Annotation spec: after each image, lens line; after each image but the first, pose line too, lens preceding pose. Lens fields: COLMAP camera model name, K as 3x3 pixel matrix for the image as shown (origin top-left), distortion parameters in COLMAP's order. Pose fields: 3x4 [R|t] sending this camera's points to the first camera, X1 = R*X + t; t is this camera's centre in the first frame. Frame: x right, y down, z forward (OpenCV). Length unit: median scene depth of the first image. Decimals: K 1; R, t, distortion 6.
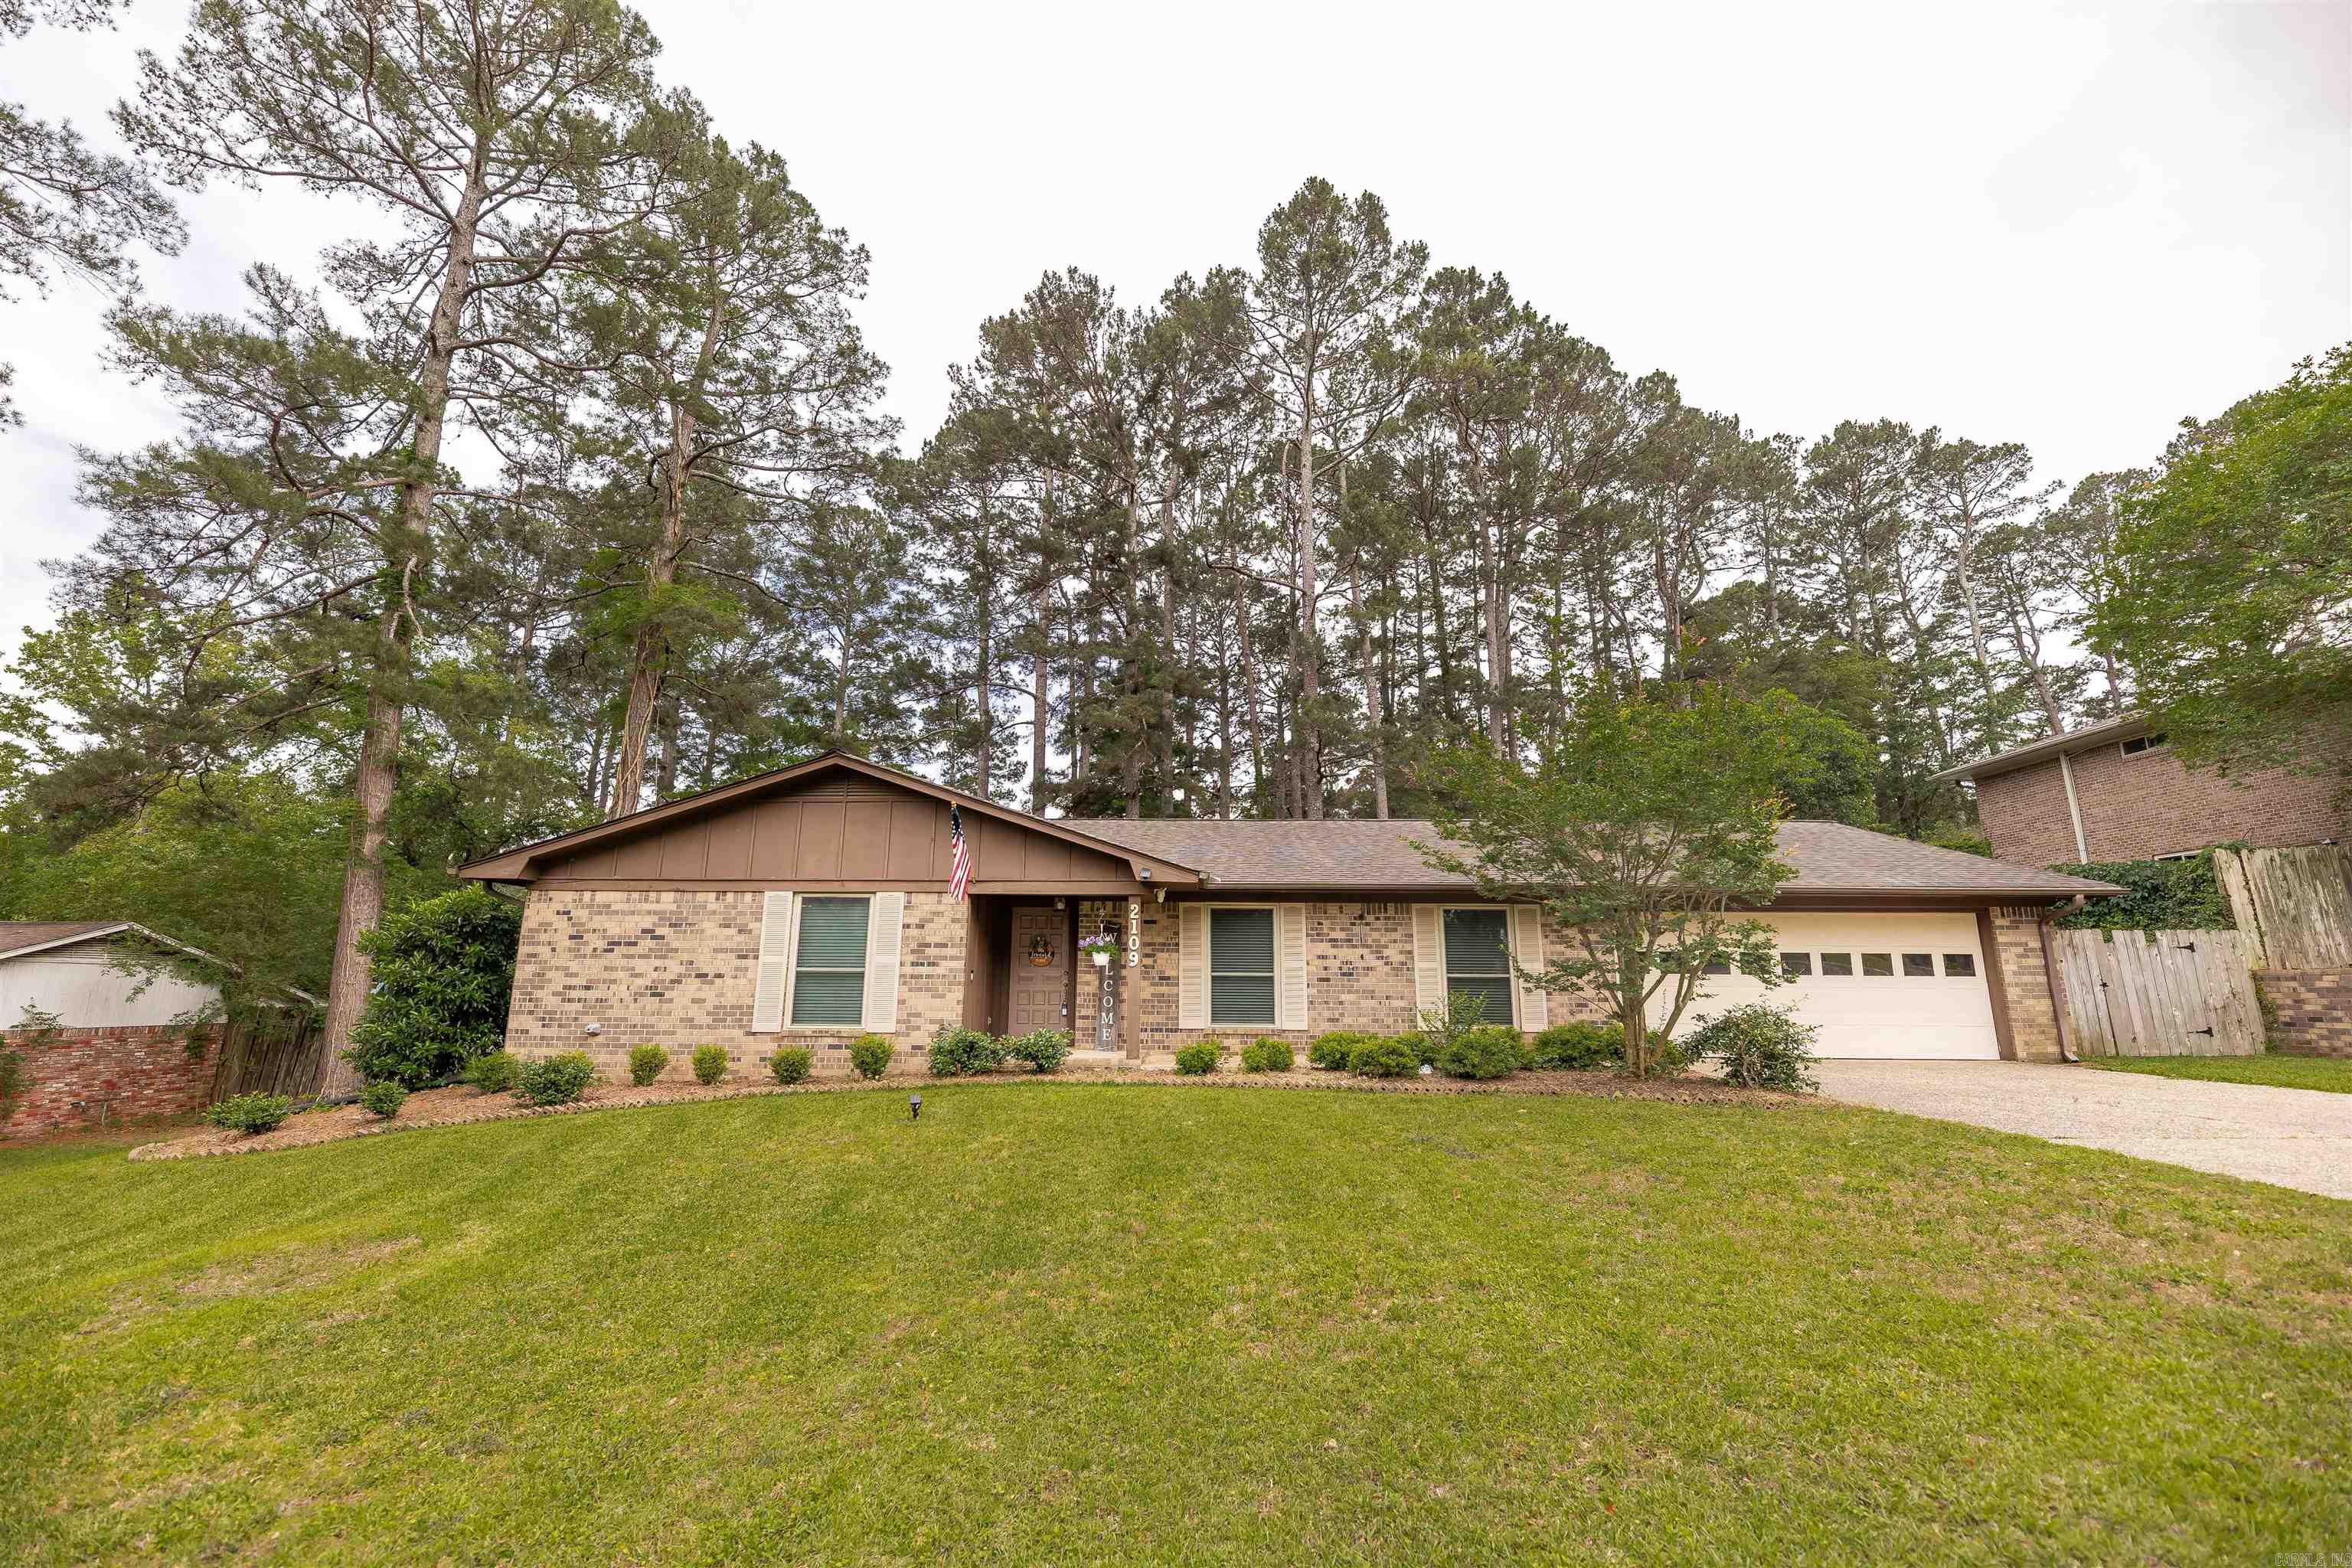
lens RADIAL K [[948.2, 0, 1170.0], [0, 948.2, 782.5], [0, 0, 1]] dist [-0.003786, -0.001101]
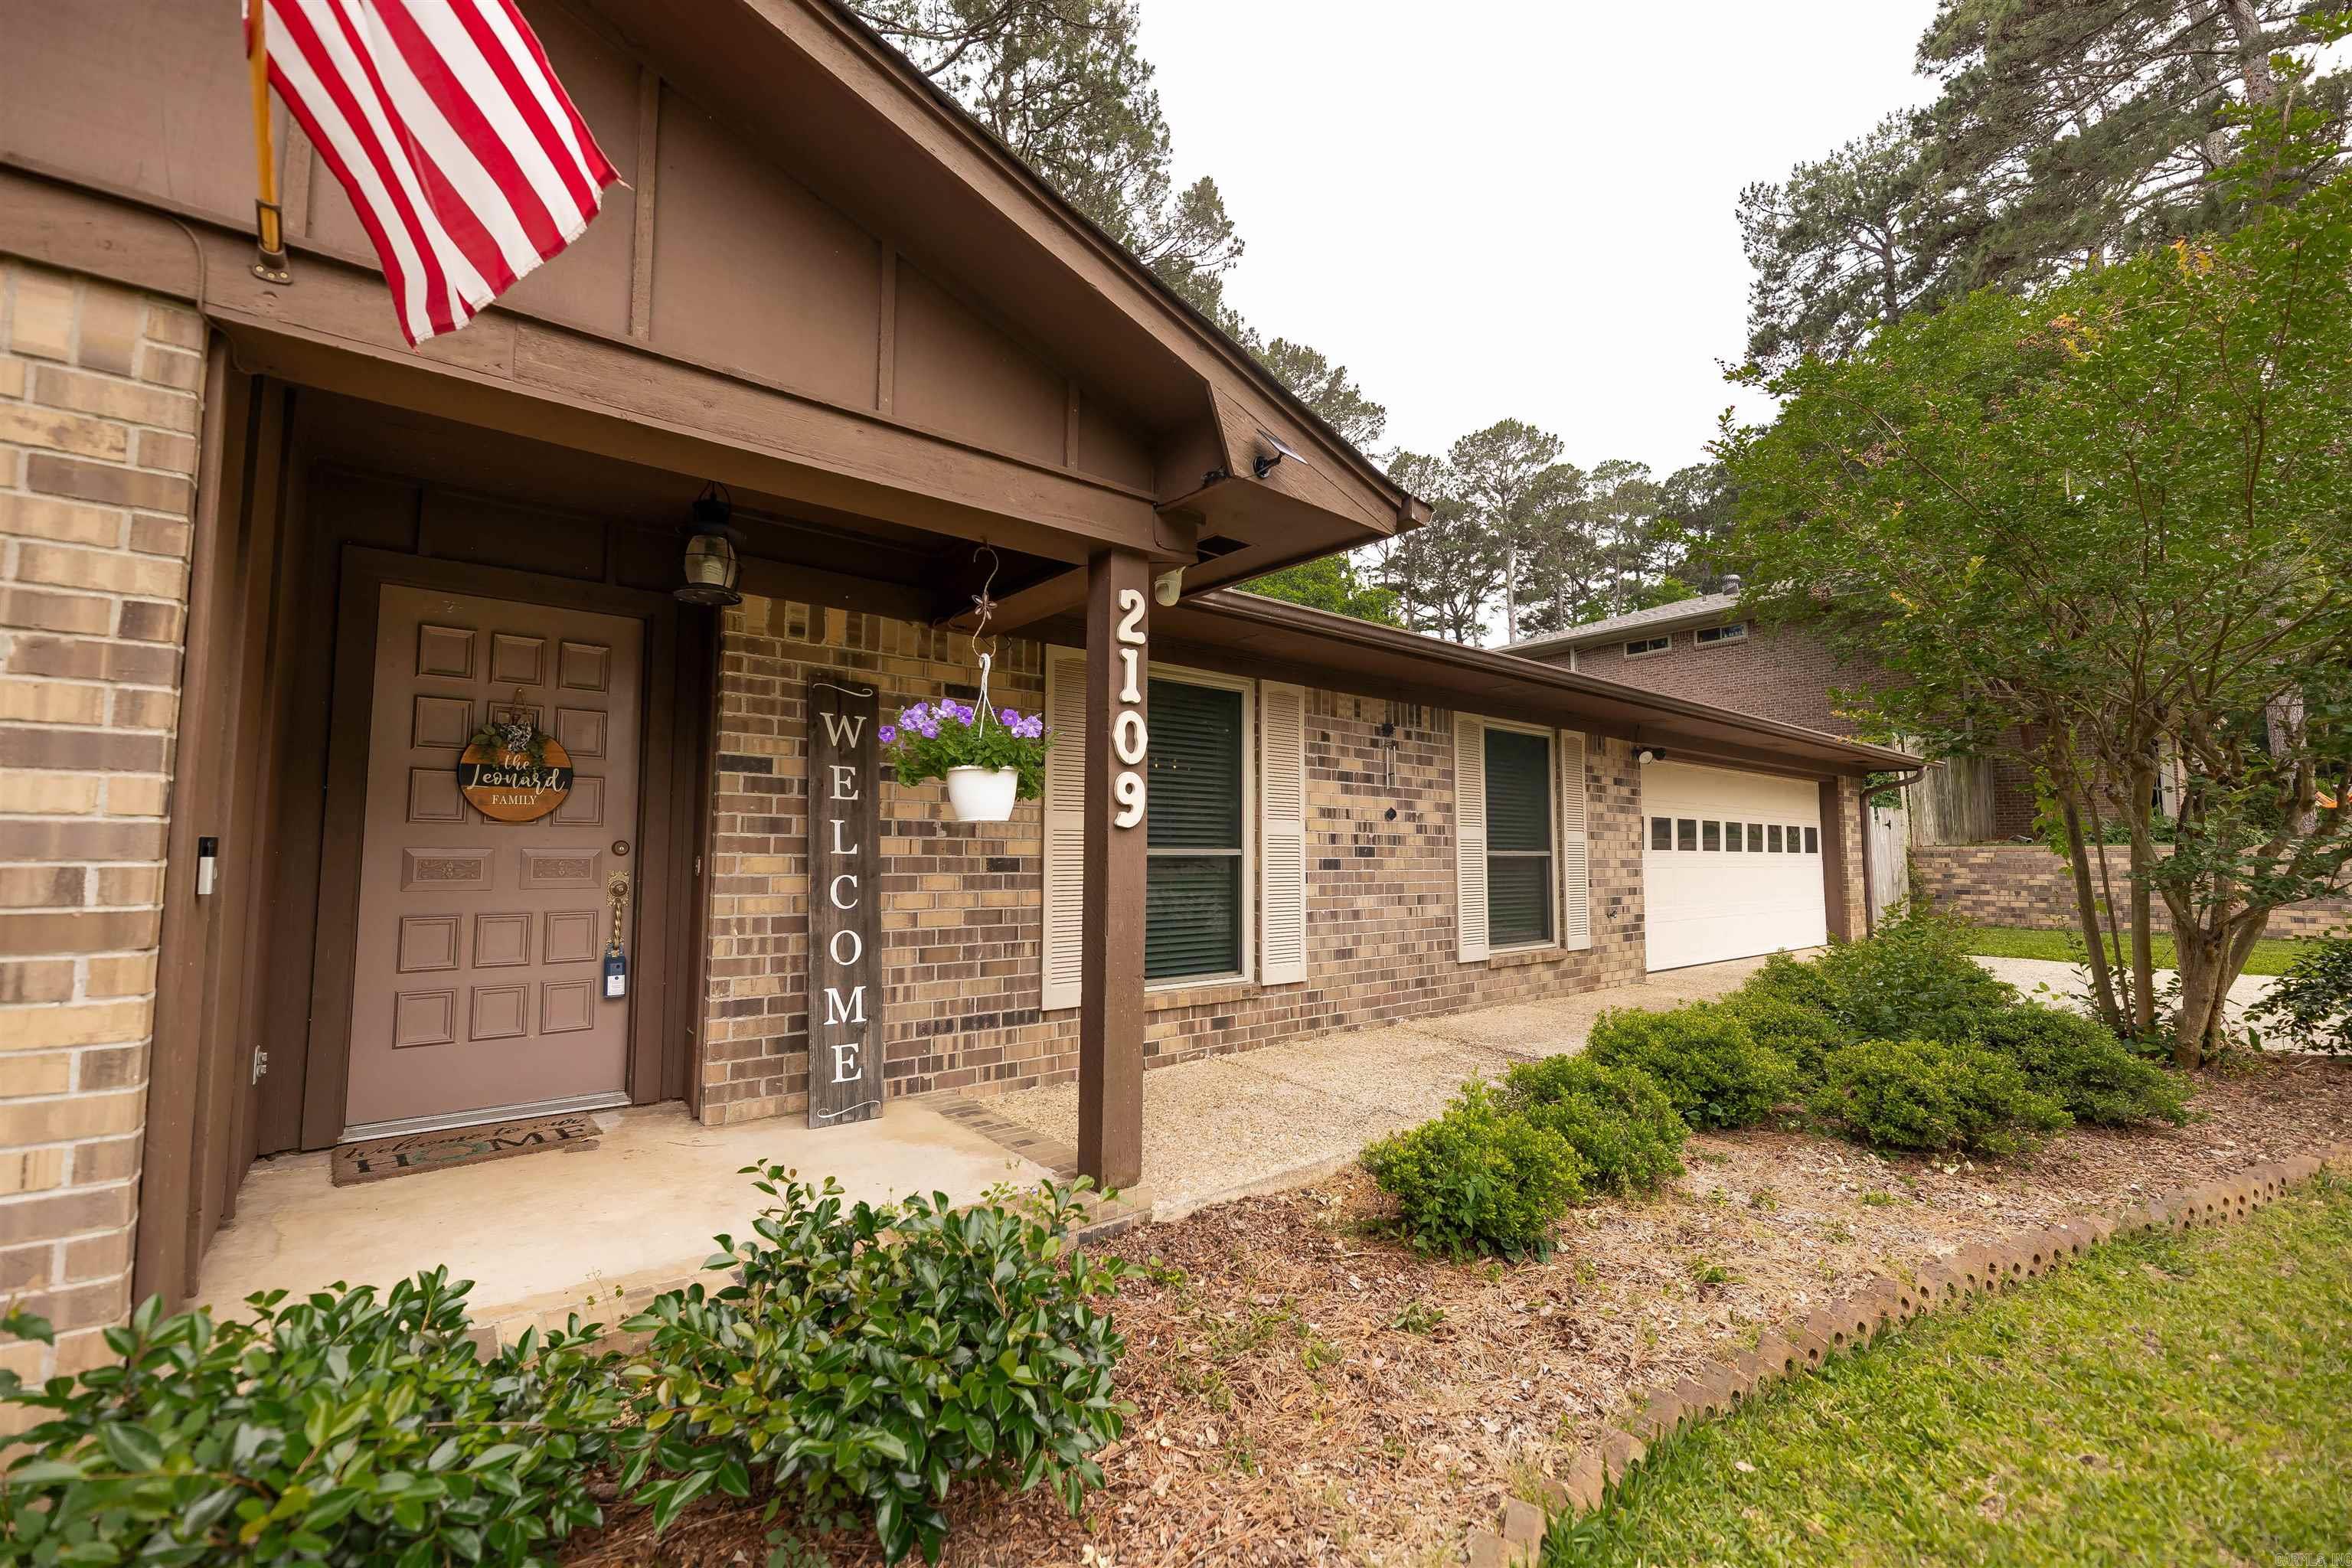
lens RADIAL K [[948.2, 0, 1174.9], [0, 948.2, 784.2], [0, 0, 1]] dist [-0.003786, -0.001101]
pose [[0.767682, 0.043133, 0.639377, -0.126412], [-0.132130, 0.986948, 0.092065, 0.103510], [-0.627061, -0.155158, 0.763361, 0.526460]]
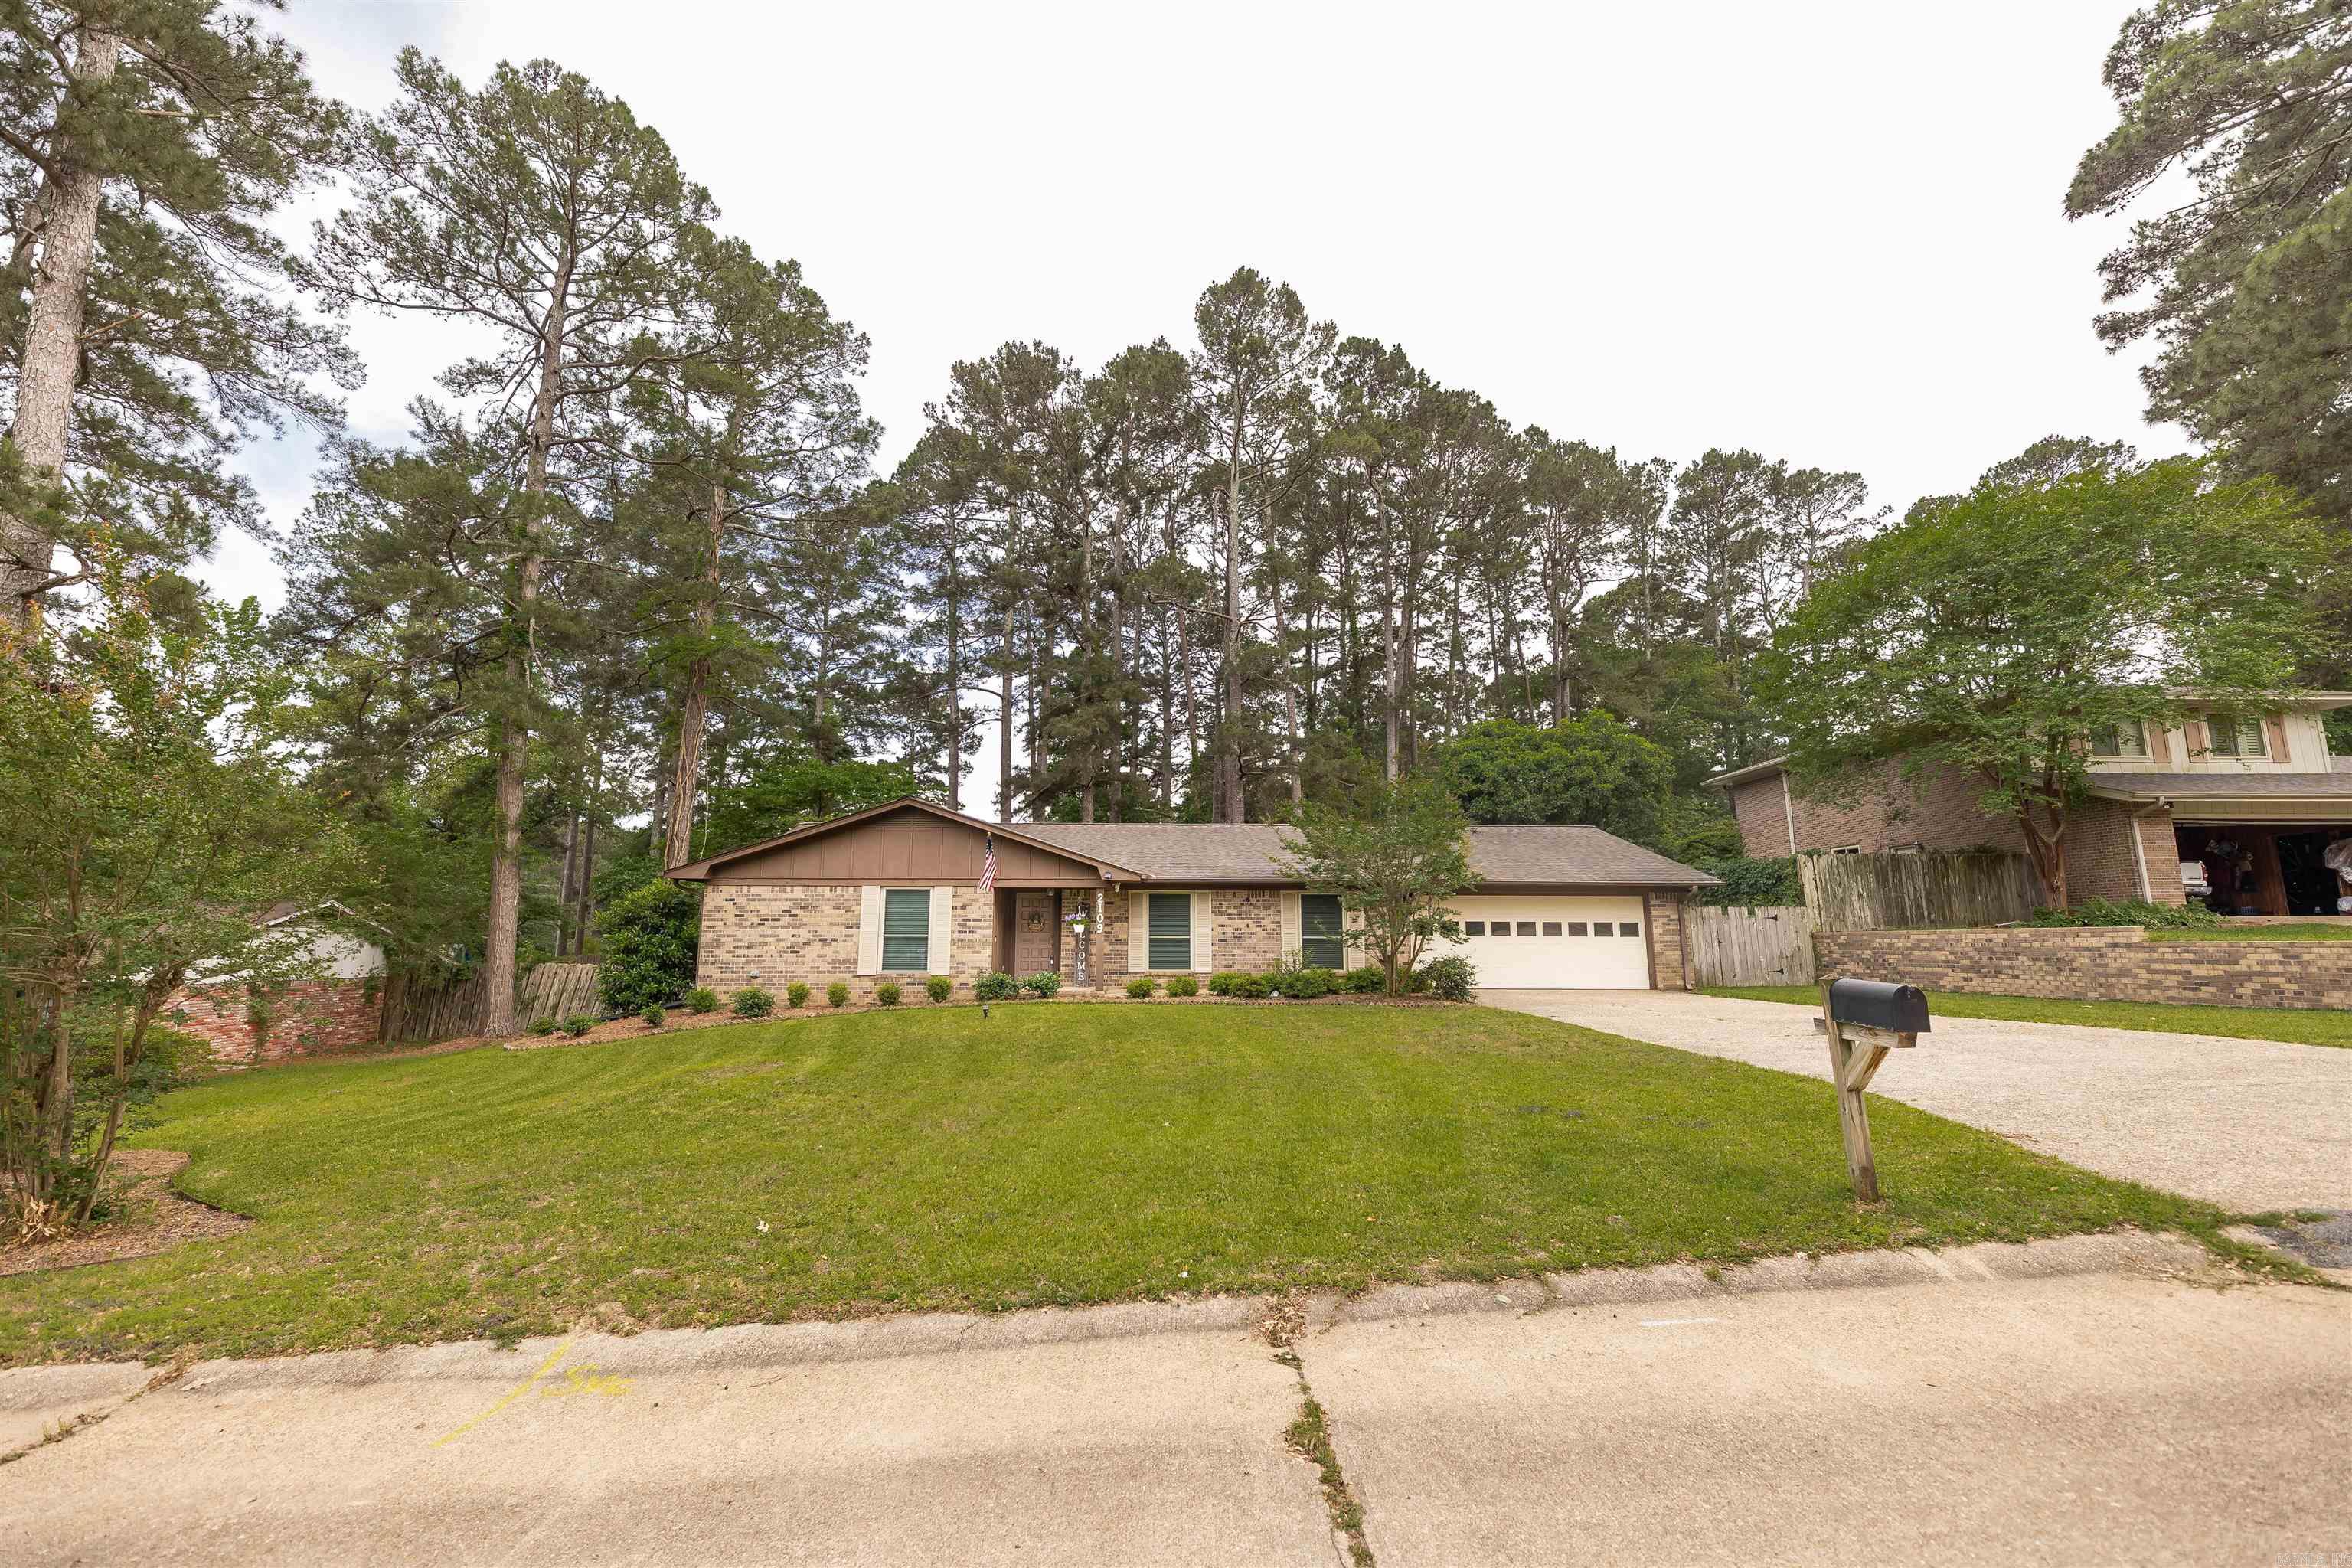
lens RADIAL K [[948.2, 0, 1156.3], [0, 948.2, 783.3], [0, 0, 1]] dist [-0.003786, -0.001101]
pose [[0.999015, 0.002890, 0.044278, -0.009932], [-0.004908, 0.998951, 0.045527, -0.084885], [-0.044100, -0.045700, 0.997981, -0.379522]]
